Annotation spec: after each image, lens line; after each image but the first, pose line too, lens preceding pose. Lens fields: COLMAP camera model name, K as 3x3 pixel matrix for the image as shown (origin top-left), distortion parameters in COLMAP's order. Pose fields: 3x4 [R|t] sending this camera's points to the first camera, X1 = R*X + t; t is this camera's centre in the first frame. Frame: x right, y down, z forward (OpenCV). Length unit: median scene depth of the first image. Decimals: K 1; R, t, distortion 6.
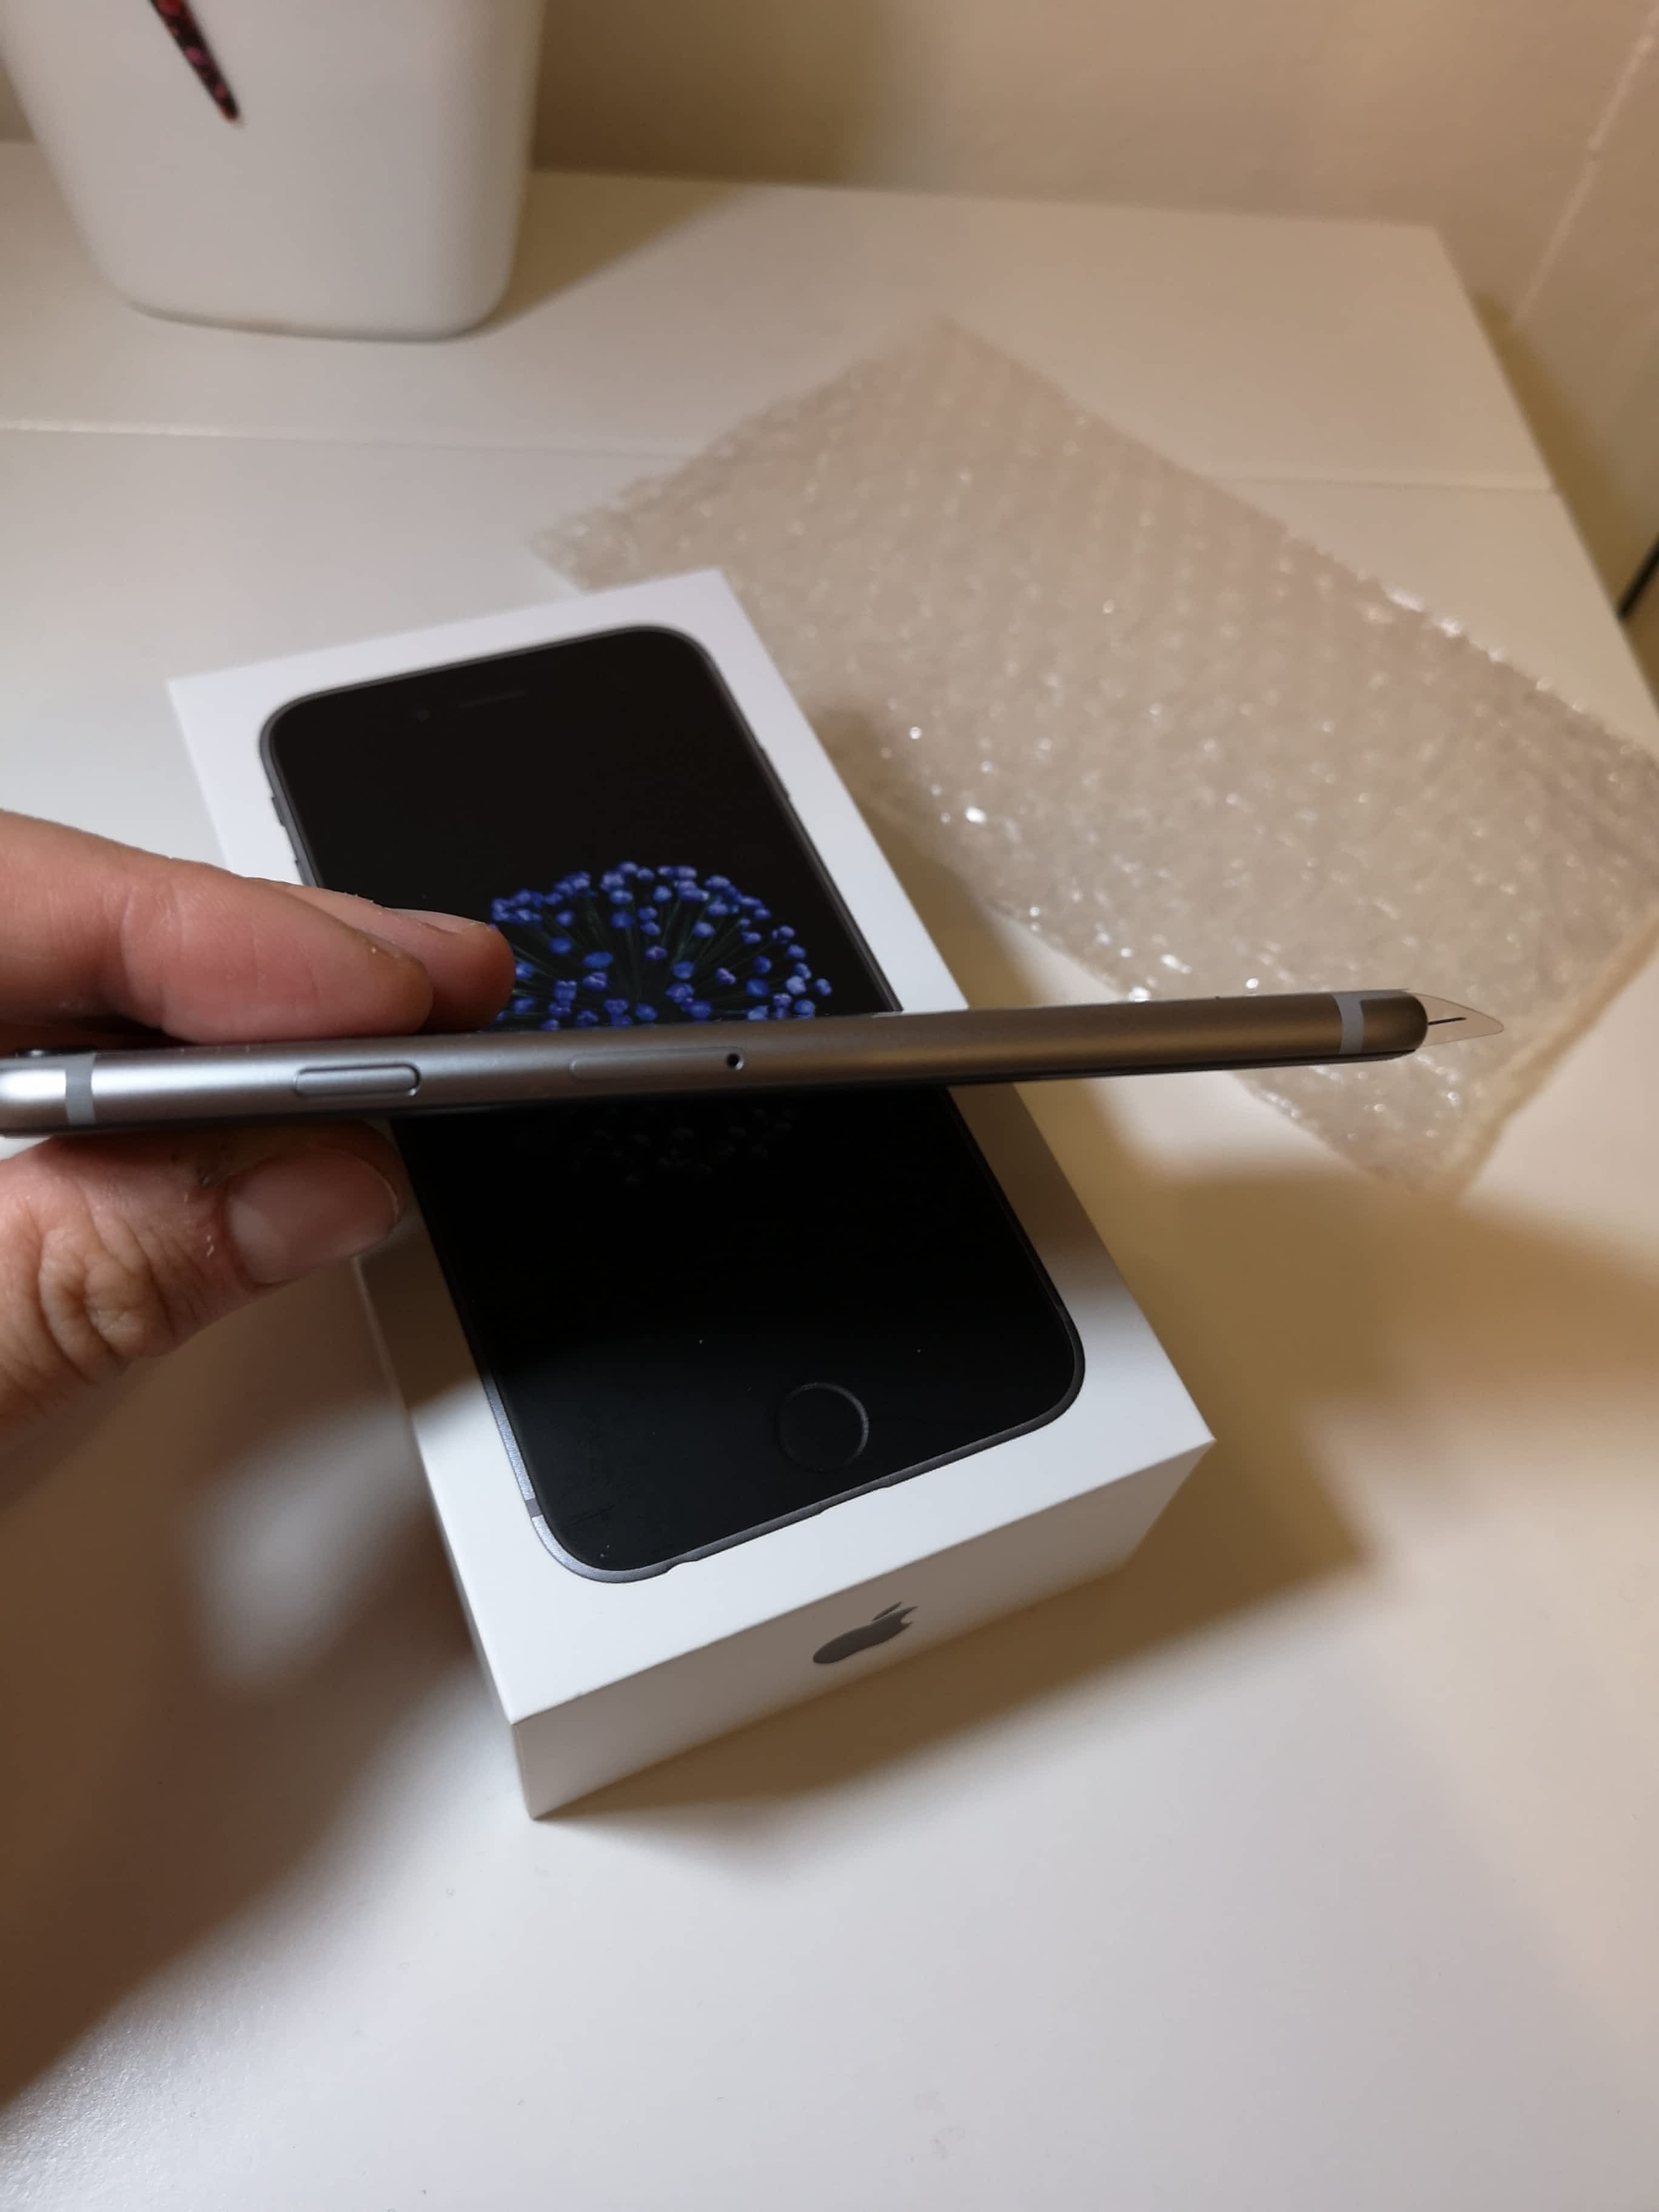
lens RADIAL K [[1570.1, 0, 829.1], [0, 1570.1, 1107.8], [0, 0, 1]] dist [0.005067, -0.070745]
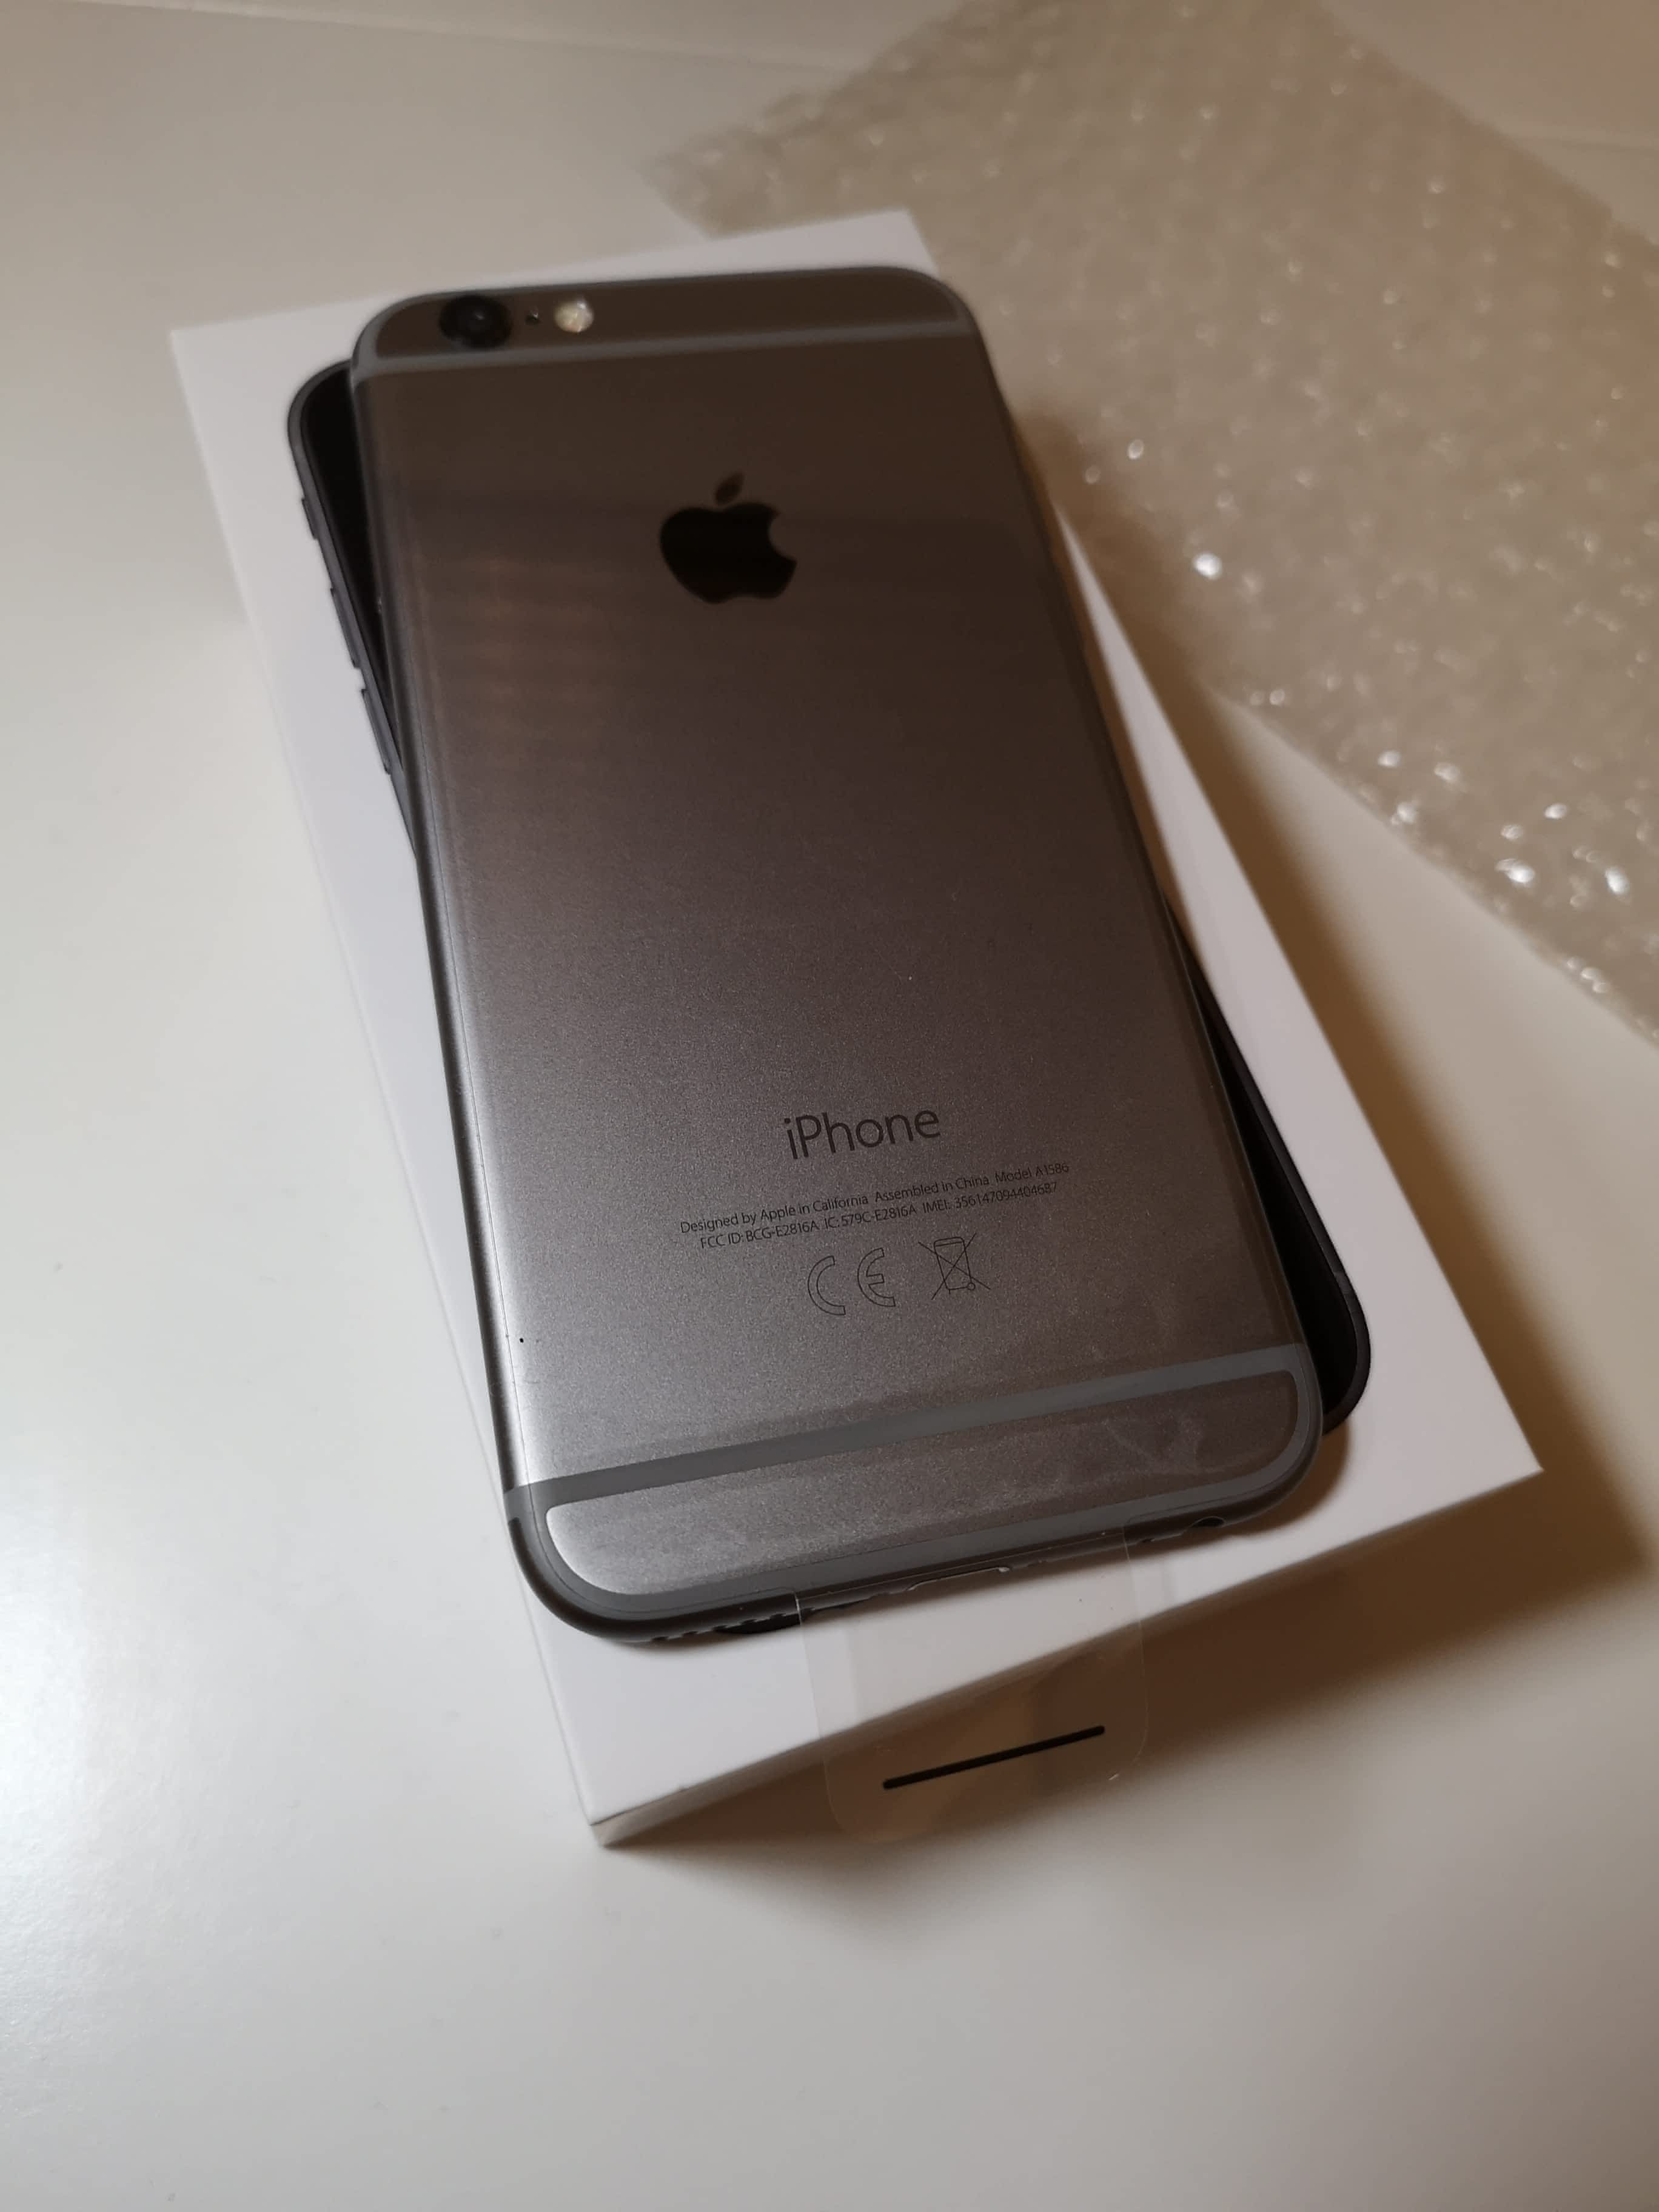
lens RADIAL K [[1570.1, 0, 829.1], [0, 1570.1, 1107.8], [0, 0, 1]] dist [0.005067, -0.070745]
pose [[0.997421, 0.063123, -0.034149, -0.046400], [-0.056770, 0.985046, 0.162672, -0.035888], [0.043907, -0.160314, 0.986089, 0.174386]]
